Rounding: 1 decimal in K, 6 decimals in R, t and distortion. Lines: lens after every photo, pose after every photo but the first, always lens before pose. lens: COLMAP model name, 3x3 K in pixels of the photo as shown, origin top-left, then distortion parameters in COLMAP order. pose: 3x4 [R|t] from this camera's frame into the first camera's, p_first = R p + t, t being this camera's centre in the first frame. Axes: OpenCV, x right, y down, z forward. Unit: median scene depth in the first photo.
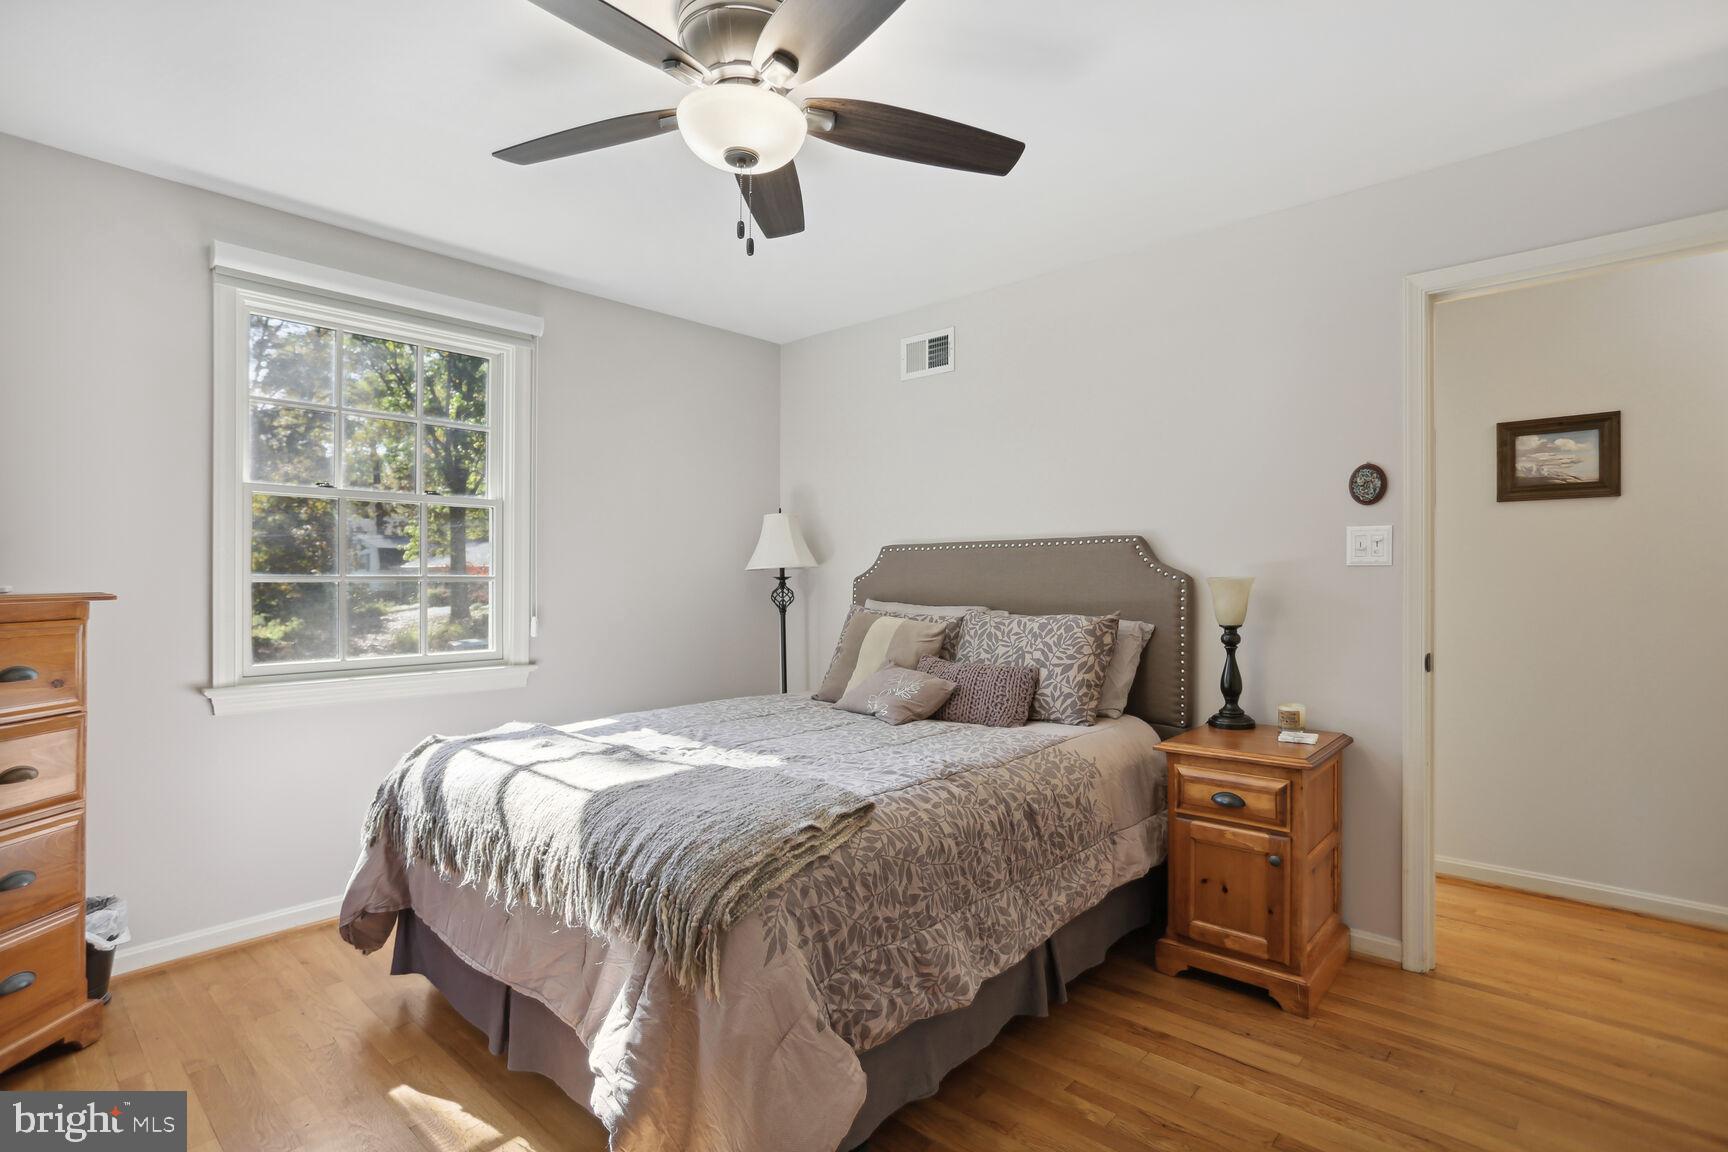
lens RADIAL K [[844.6, 0, 873.0], [0, 844.6, 577.7], [0, 0, 1]] dist [-0.001556, 0.000592]
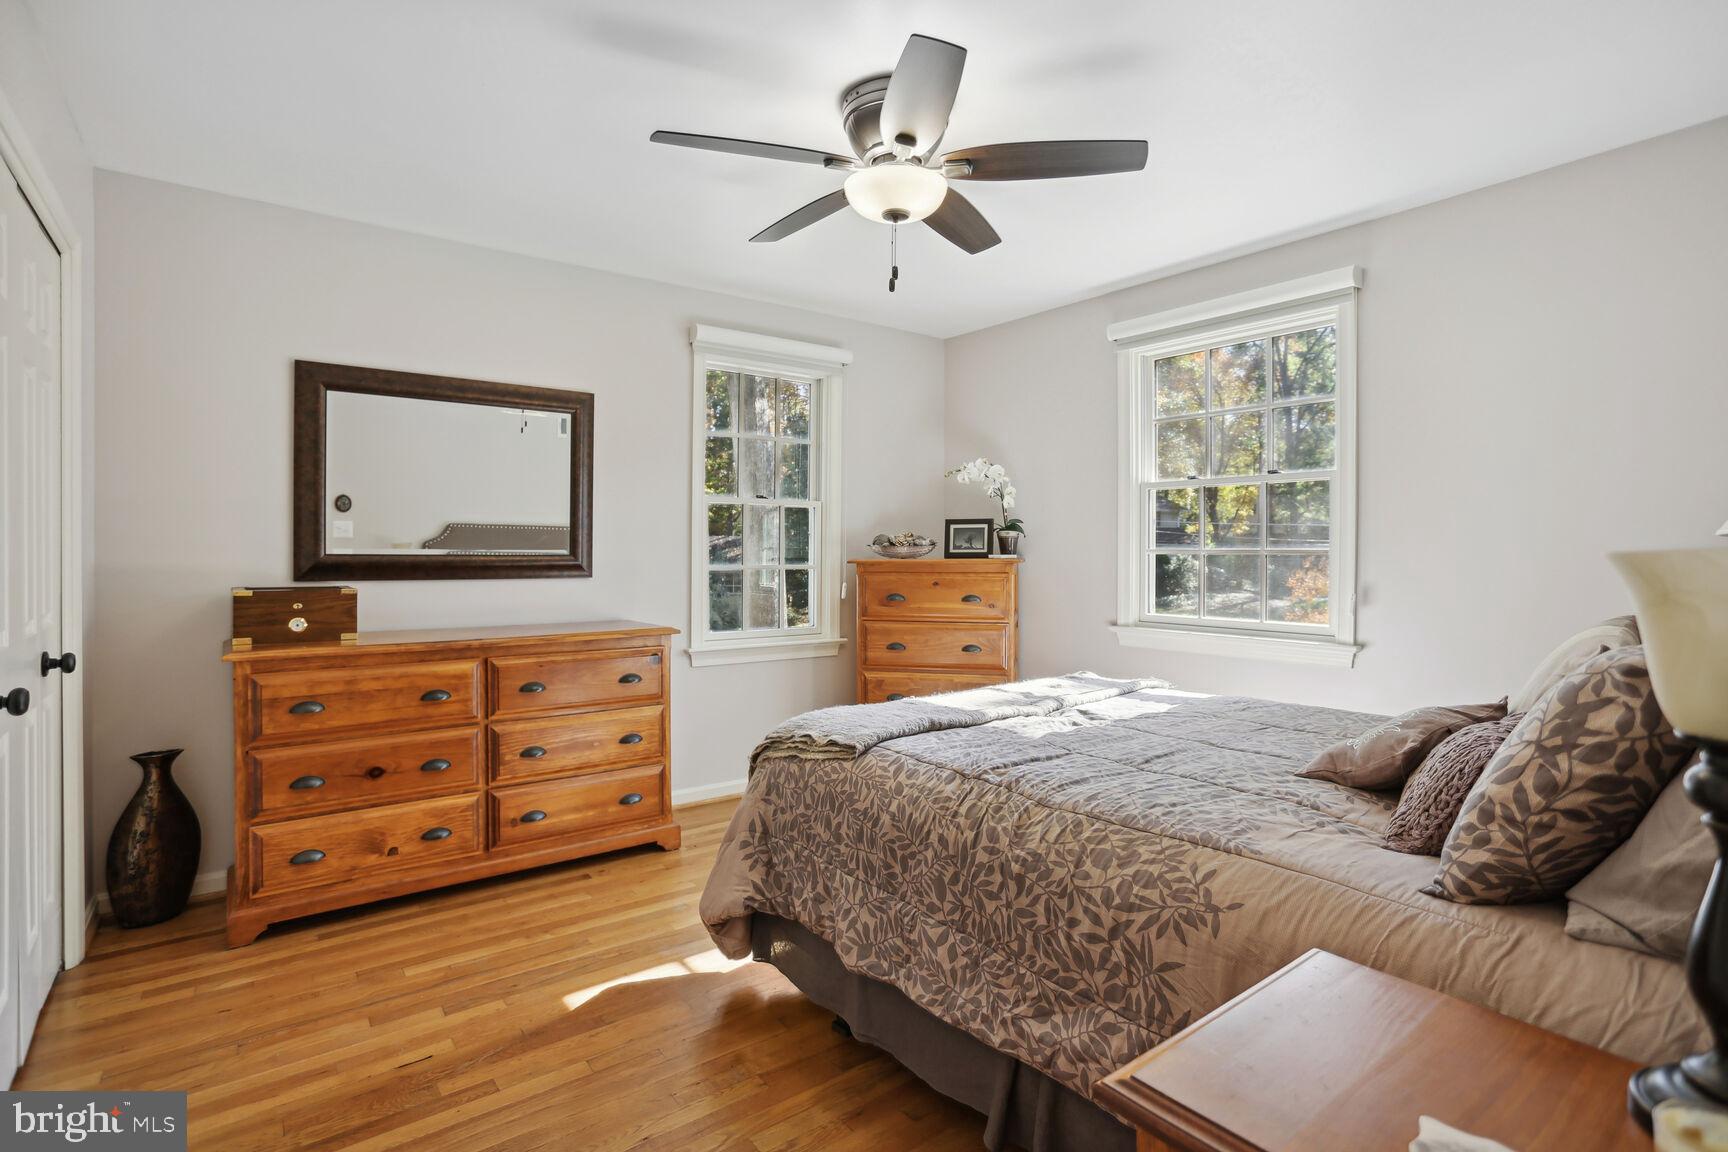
lens RADIAL K [[844.6, 0, 873.0], [0, 844.6, 577.7], [0, 0, 1]] dist [-0.001556, 0.000592]
pose [[-0.181000, 0.026187, -0.983134, 0.956222], [-0.006413, 0.999593, 0.027806, 0.011160], [0.983462, 0.011338, -0.180759, 1.071150]]
